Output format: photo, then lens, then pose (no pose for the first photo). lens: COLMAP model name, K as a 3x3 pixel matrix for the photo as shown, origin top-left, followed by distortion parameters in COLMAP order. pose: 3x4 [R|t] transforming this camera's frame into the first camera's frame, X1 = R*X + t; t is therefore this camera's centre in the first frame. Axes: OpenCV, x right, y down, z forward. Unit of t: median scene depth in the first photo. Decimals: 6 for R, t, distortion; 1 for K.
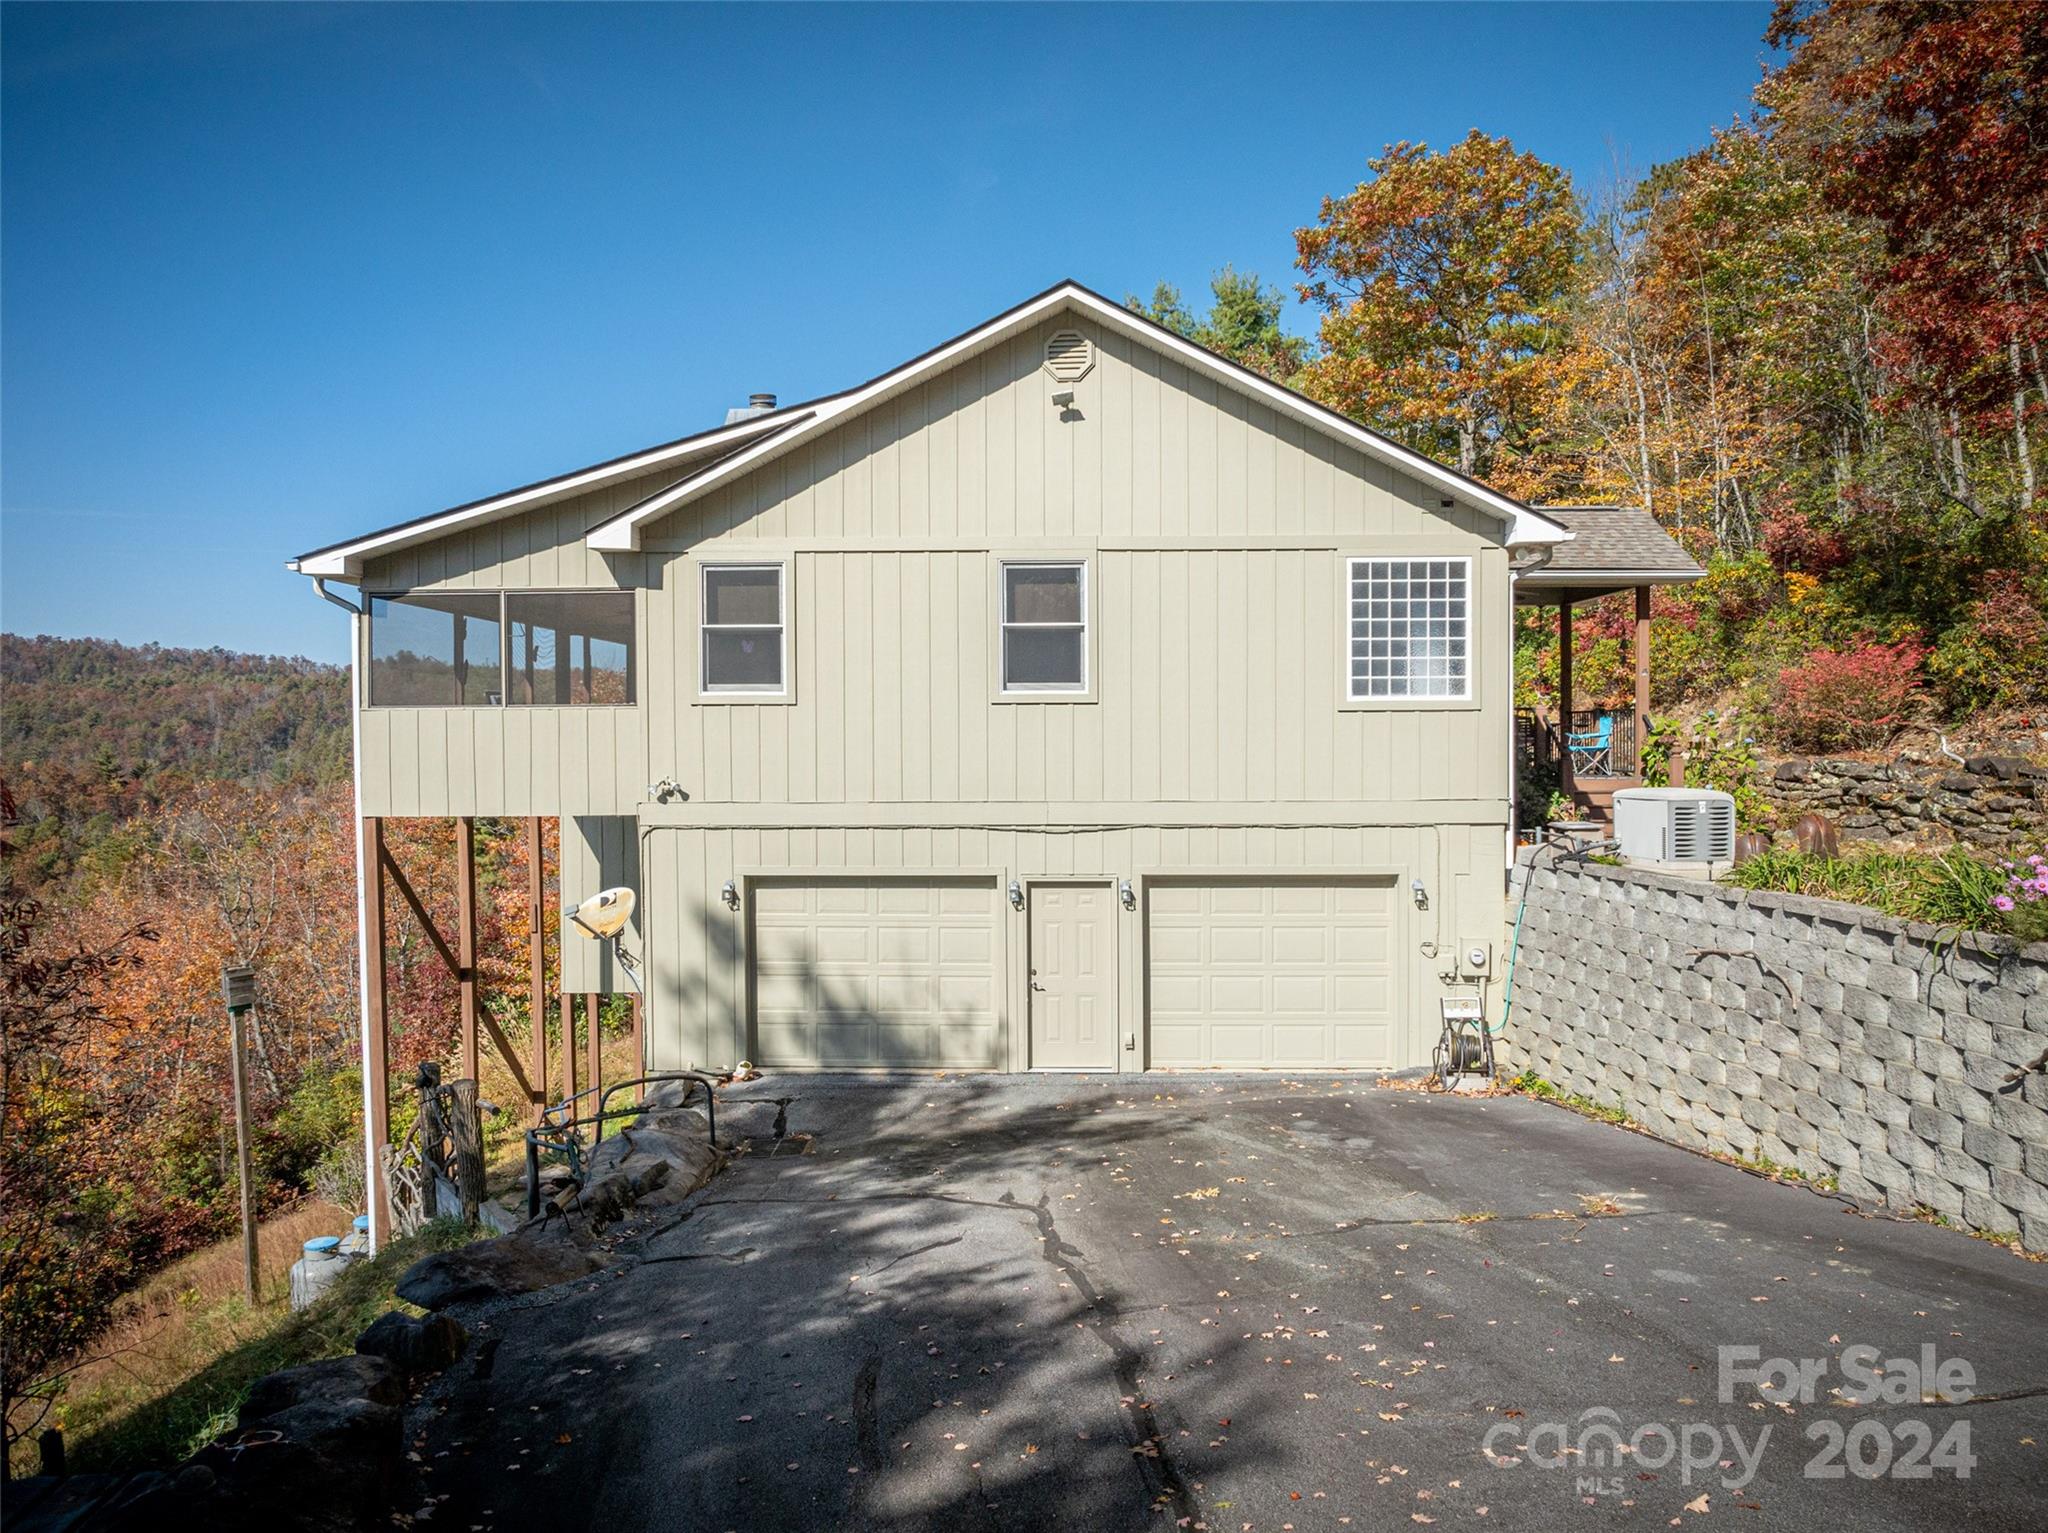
lens RADIAL K [[1455.0, 0, 1013.3], [0, 1455.0, 753.7], [0, 0, 1]] dist [-0.048962, 0.012822]
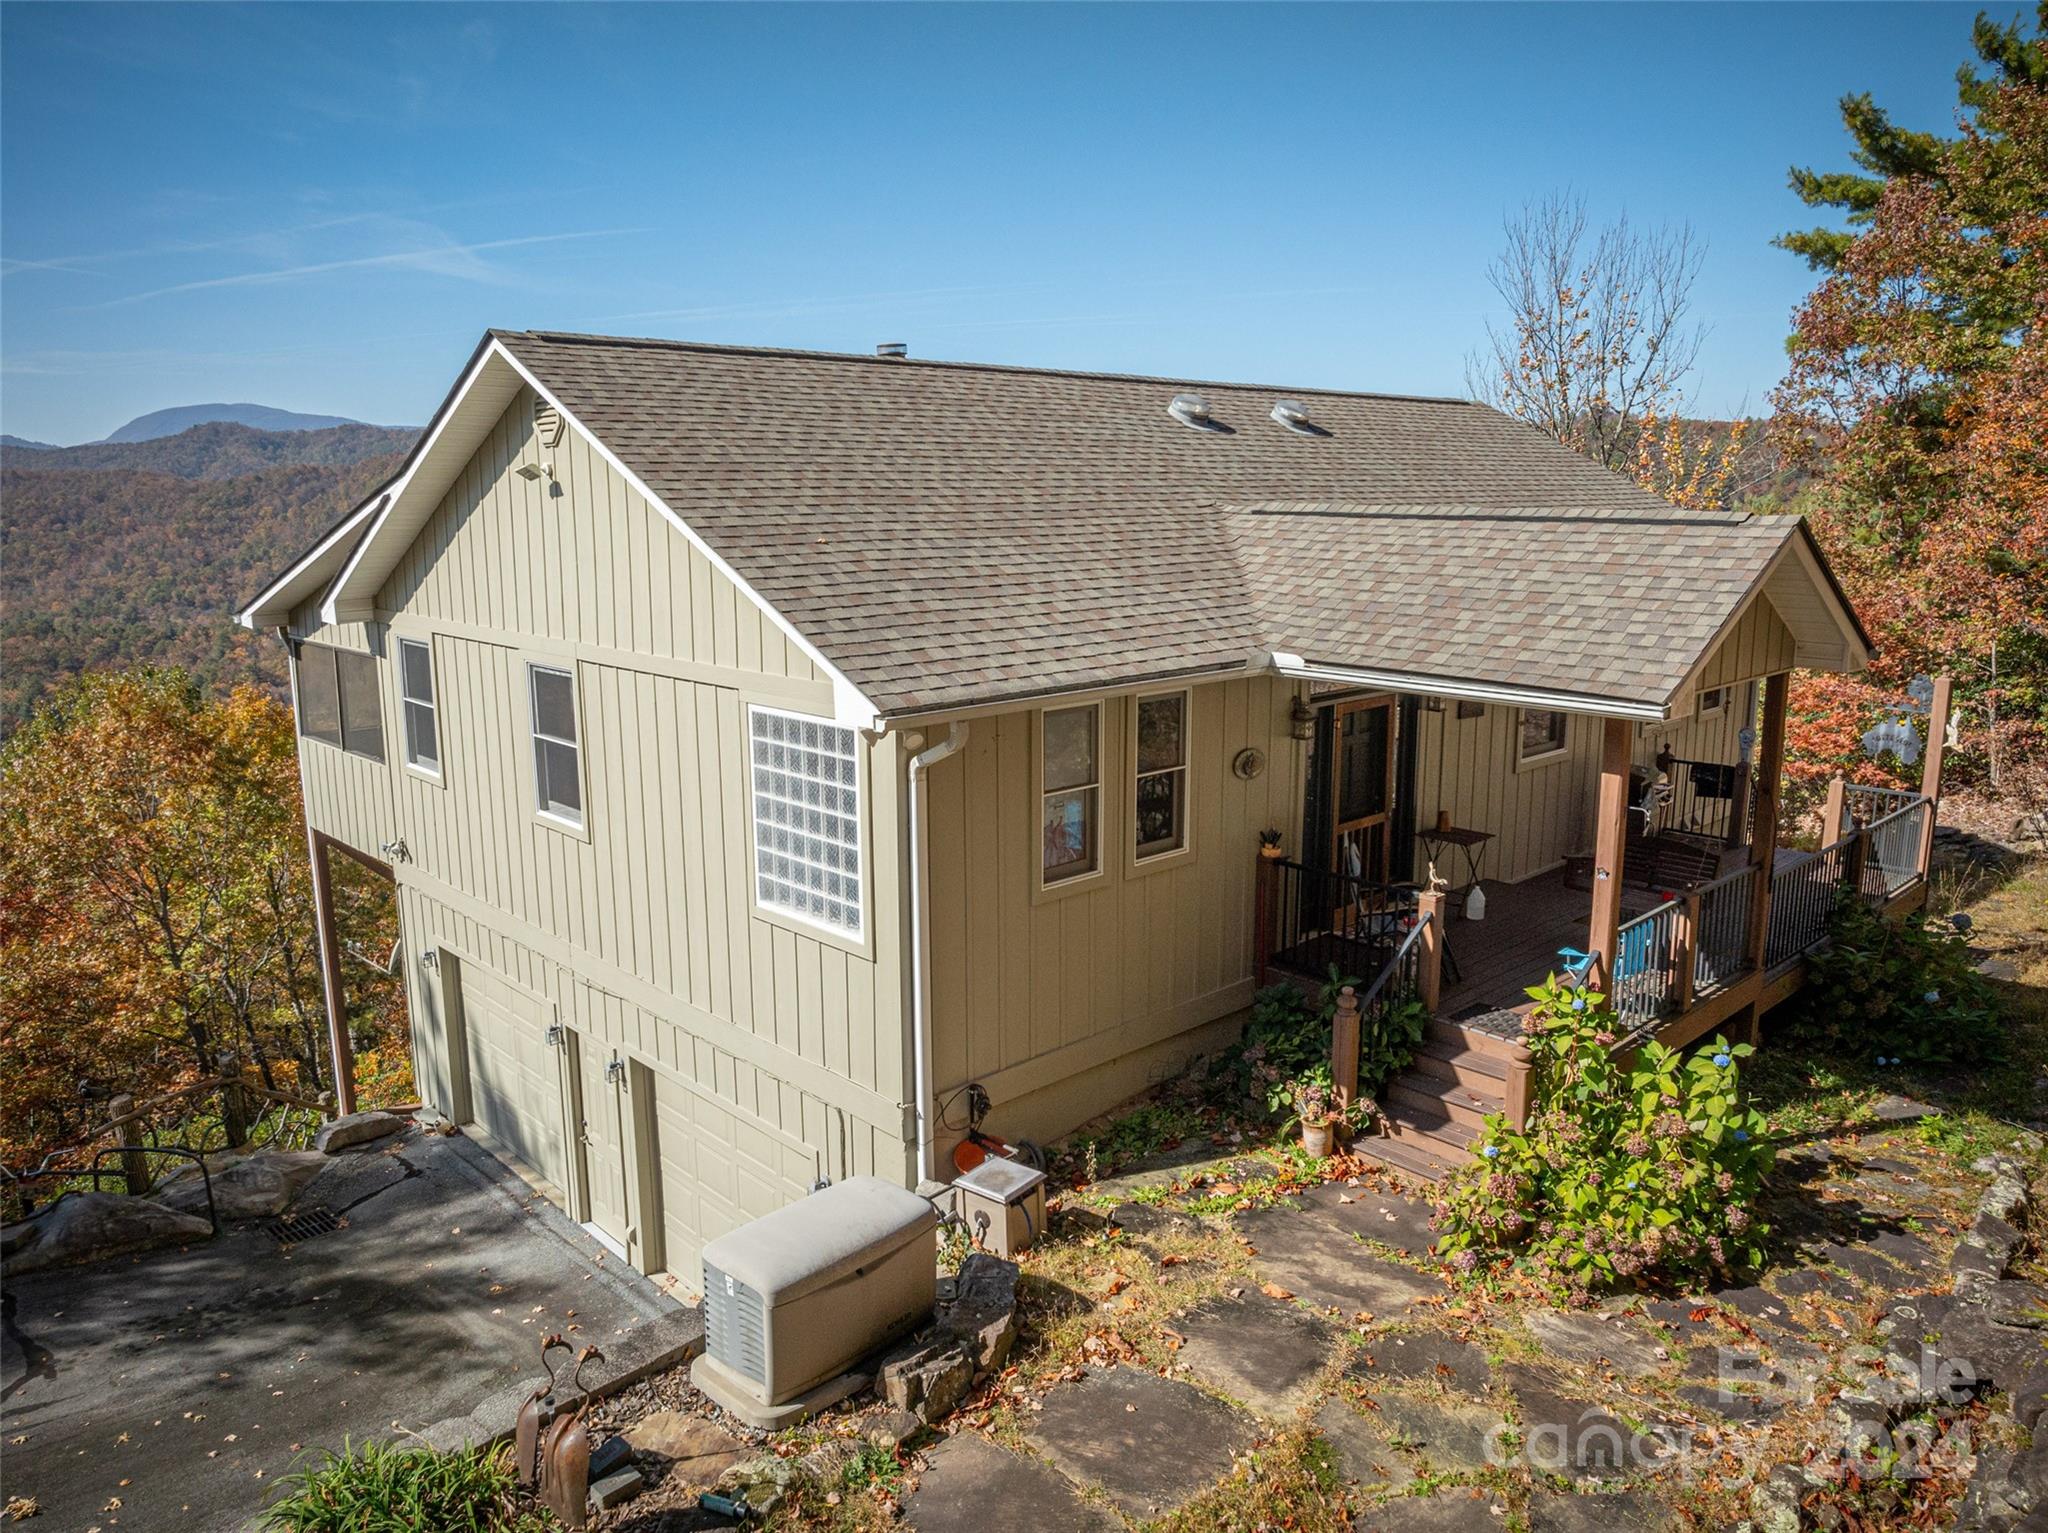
lens RADIAL K [[1455.0, 0, 1015.5], [0, 1455.0, 772.8], [0, 0, 1]] dist [-0.048962, 0.012822]
pose [[0.698135, 0.142163, -0.701710, 0.799654], [-0.005451, 0.981116, 0.193346, -0.234704], [0.715945, -0.131156, 0.685726, 0.609285]]
